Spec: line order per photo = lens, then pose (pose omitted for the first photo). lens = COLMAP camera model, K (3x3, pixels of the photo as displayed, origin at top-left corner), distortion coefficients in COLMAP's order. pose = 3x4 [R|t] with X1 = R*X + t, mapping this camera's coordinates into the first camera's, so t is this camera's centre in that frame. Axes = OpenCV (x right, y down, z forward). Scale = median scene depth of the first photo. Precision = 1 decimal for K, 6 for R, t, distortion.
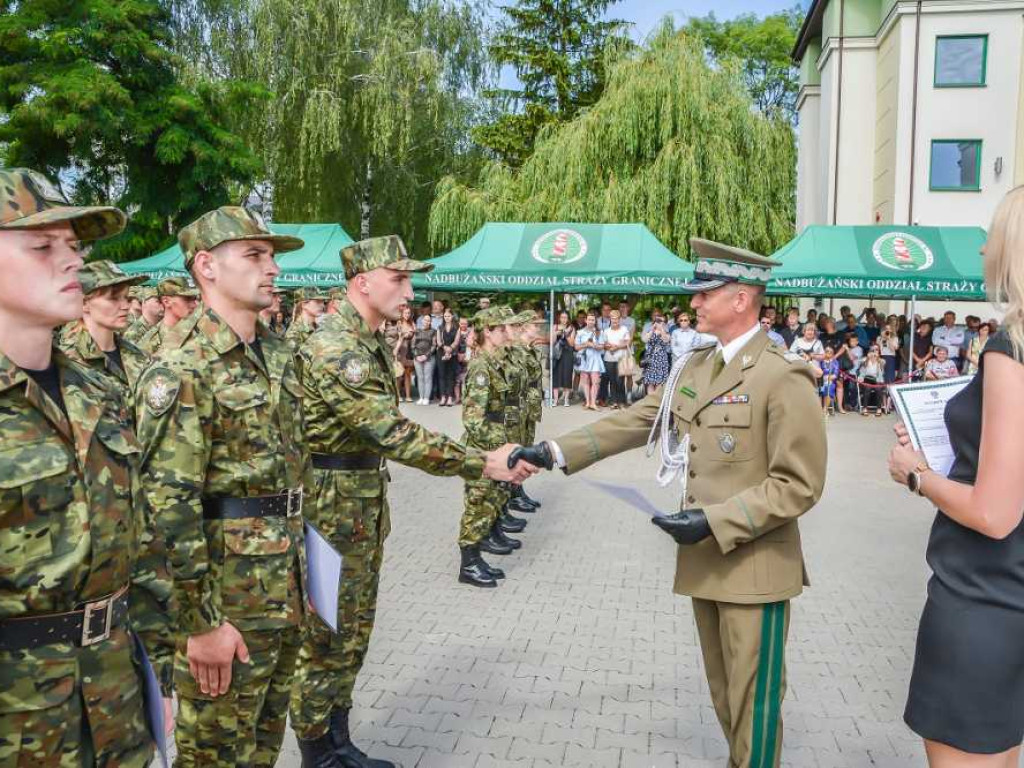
lens RADIAL K [[836.5, 0, 512.5], [0, 836.5, 402.8], [0, 0, 1]] dist [-0.128888, 0.096721]
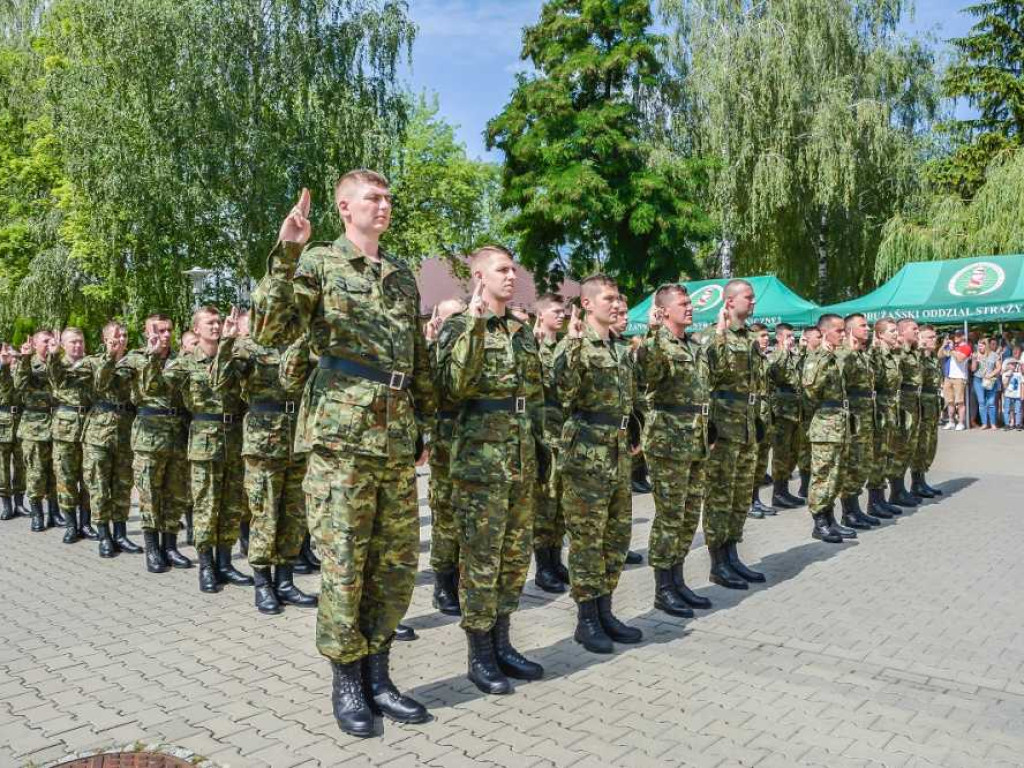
lens RADIAL K [[836.5, 0, 515.9], [0, 836.5, 397.1], [0, 0, 1]] dist [-0.128888, 0.096721]
pose [[0.845218, -0.020824, -0.534015, 0.071444], [-0.011880, 0.998261, -0.057731, 0.018918], [0.534289, 0.055139, 0.843502, -0.116629]]
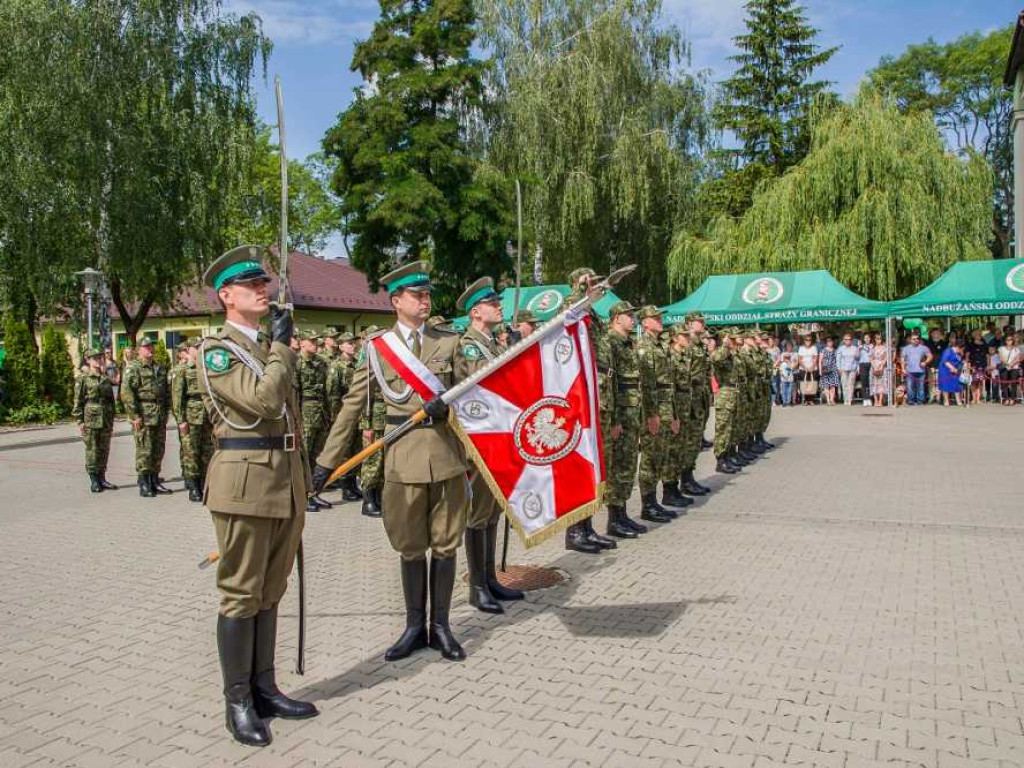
lens RADIAL K [[836.5, 0, 505.6], [0, 836.5, 408.4], [0, 0, 1]] dist [-0.128888, 0.096721]
pose [[0.955997, -0.028527, -0.291986, 0.028039], [0.019993, 0.999282, -0.032171, 0.027970], [0.292694, 0.024918, 0.955882, -0.281077]]
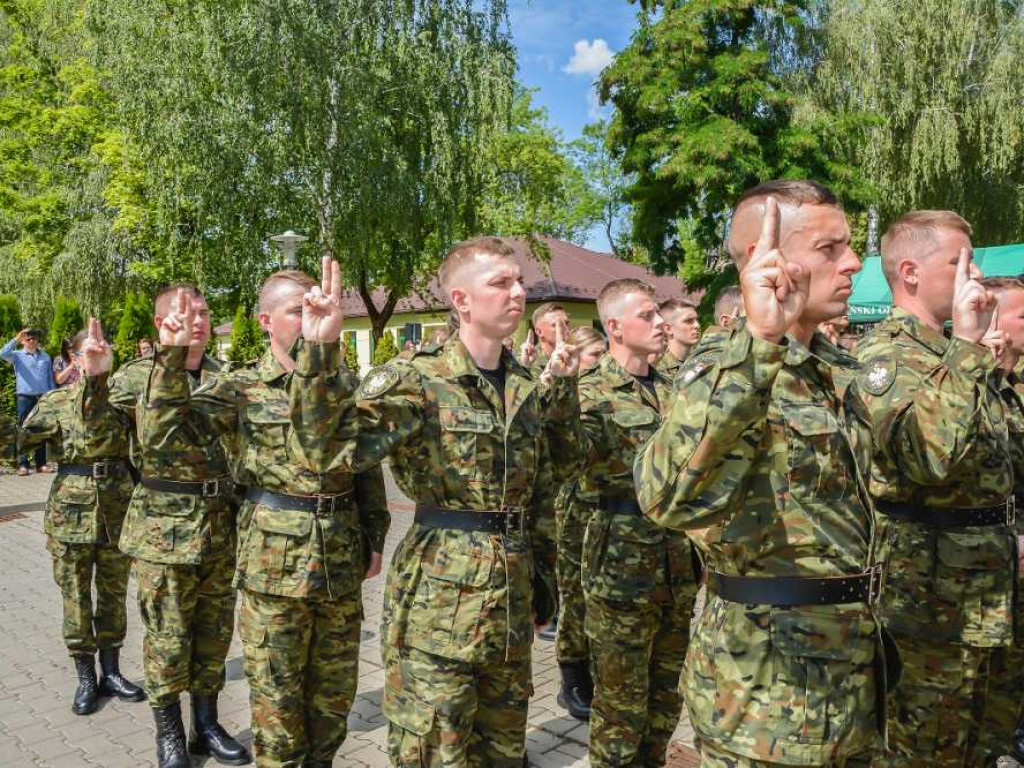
lens RADIAL K [[836.5, 0, 513.6], [0, 836.5, 397.4], [0, 0, 1]] dist [-0.128888, 0.096721]
pose [[0.832327, -0.015568, -0.554067, -0.141716], [-0.012105, 0.998857, -0.046250, -0.000719], [0.554153, 0.045202, 0.831186, -0.026165]]
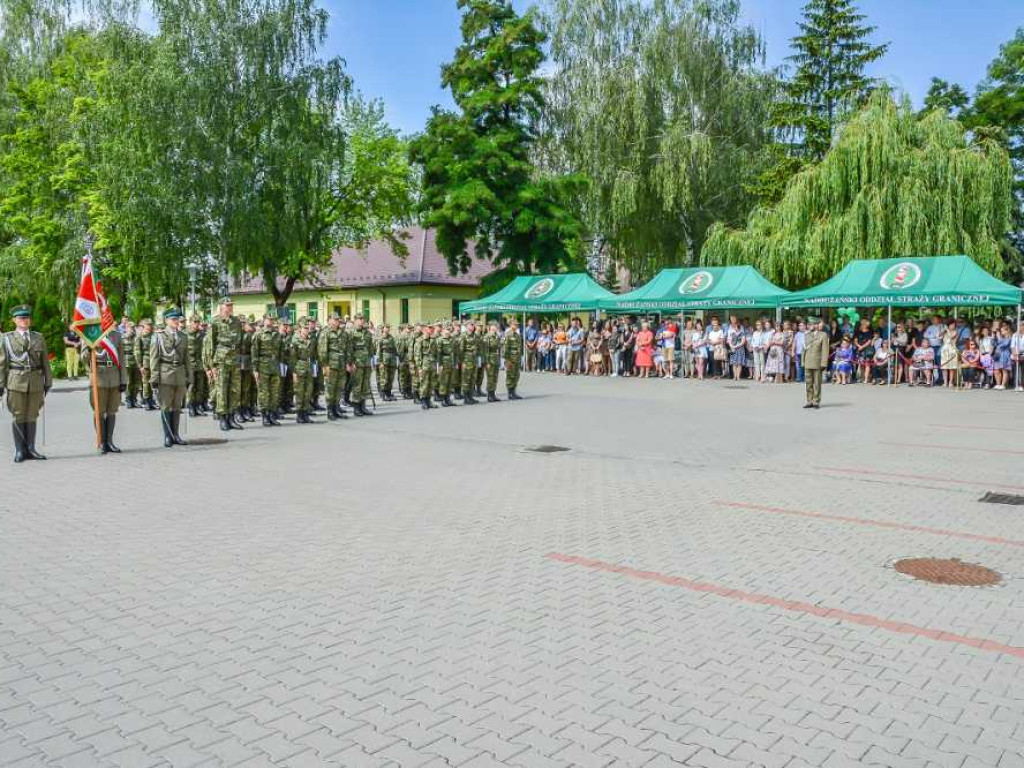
lens RADIAL K [[836.5, 0, 511.8], [0, 836.5, 403.0], [0, 0, 1]] dist [-0.128888, 0.096721]
pose [[0.860323, 0.020160, -0.509351, 0.387251], [-0.024759, 0.999691, -0.002253, 0.042339], [0.509148, 0.014550, 0.860556, -0.397558]]
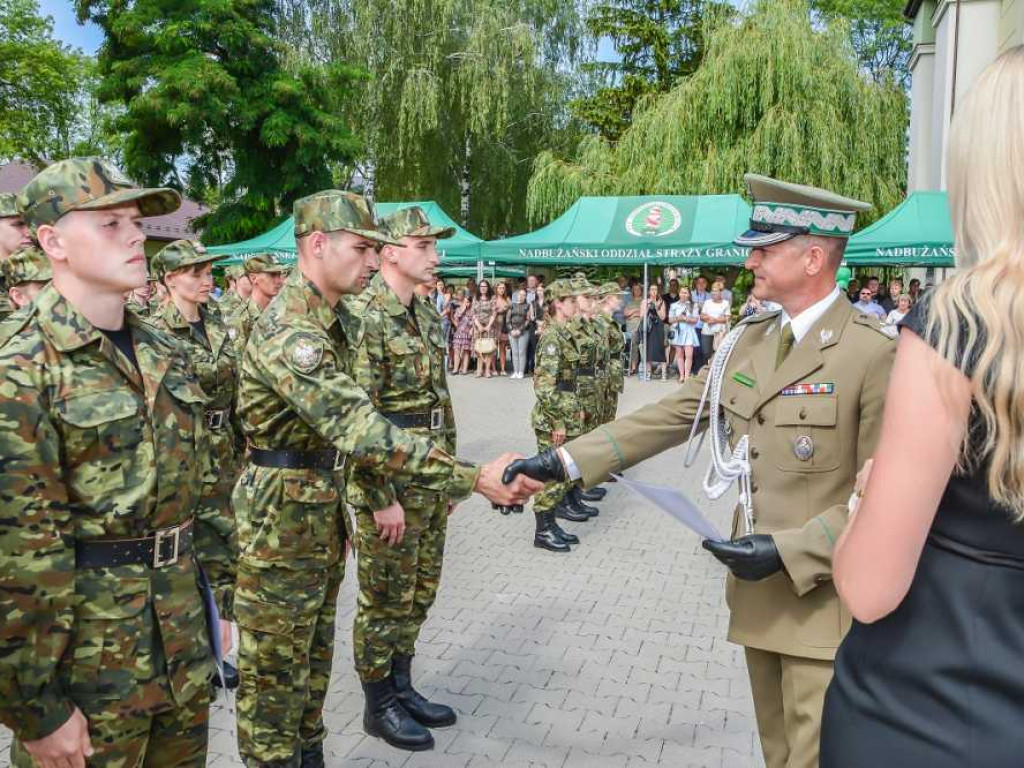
lens RADIAL K [[836.5, 0, 510.7], [0, 836.5, 403.9], [0, 0, 1]] dist [-0.128888, 0.096721]
pose [[0.992203, 0.002802, -0.124602, 0.007494], [0.000914, 0.999557, 0.029760, 0.001799], [0.124630, -0.029642, 0.991760, -0.005766]]
